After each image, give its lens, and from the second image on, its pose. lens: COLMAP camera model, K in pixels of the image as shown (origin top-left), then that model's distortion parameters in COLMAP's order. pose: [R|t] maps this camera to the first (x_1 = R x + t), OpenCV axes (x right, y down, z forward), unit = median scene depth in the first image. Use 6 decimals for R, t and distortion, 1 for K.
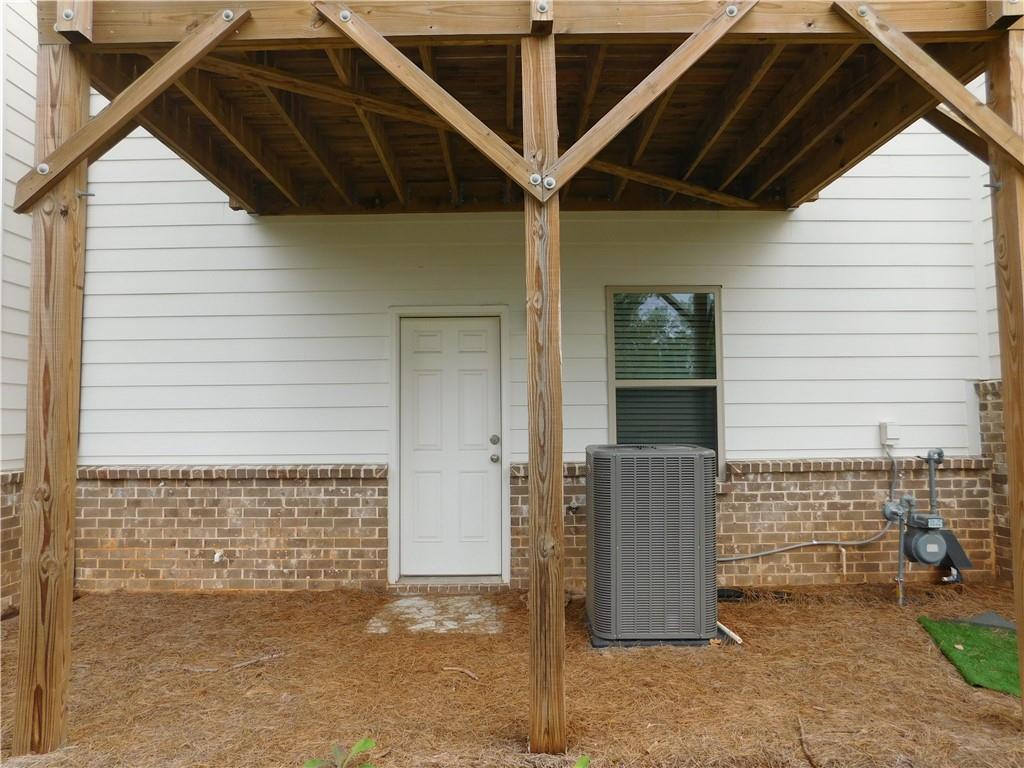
lens RADIAL K [[685.2, 0, 512.0], [0, 685.2, 384.0], [0, 0, 1]] dist [-0.052431, 0.050293]
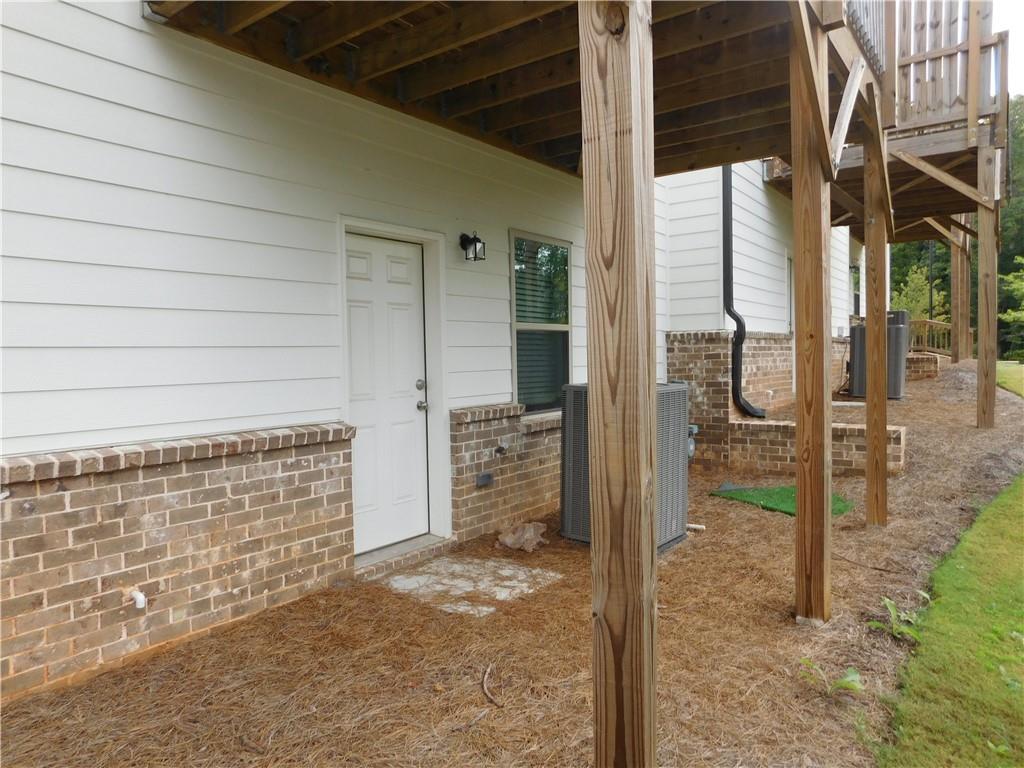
lens RADIAL K [[685.2, 0, 512.0], [0, 685.2, 384.0], [0, 0, 1]] dist [-0.052431, 0.050293]
pose [[0.600133, -0.035172, 0.799127, -0.694343], [-0.033430, 0.997057, 0.068988, 0.016246], [-0.799201, -0.068117, 0.597191, 0.396346]]
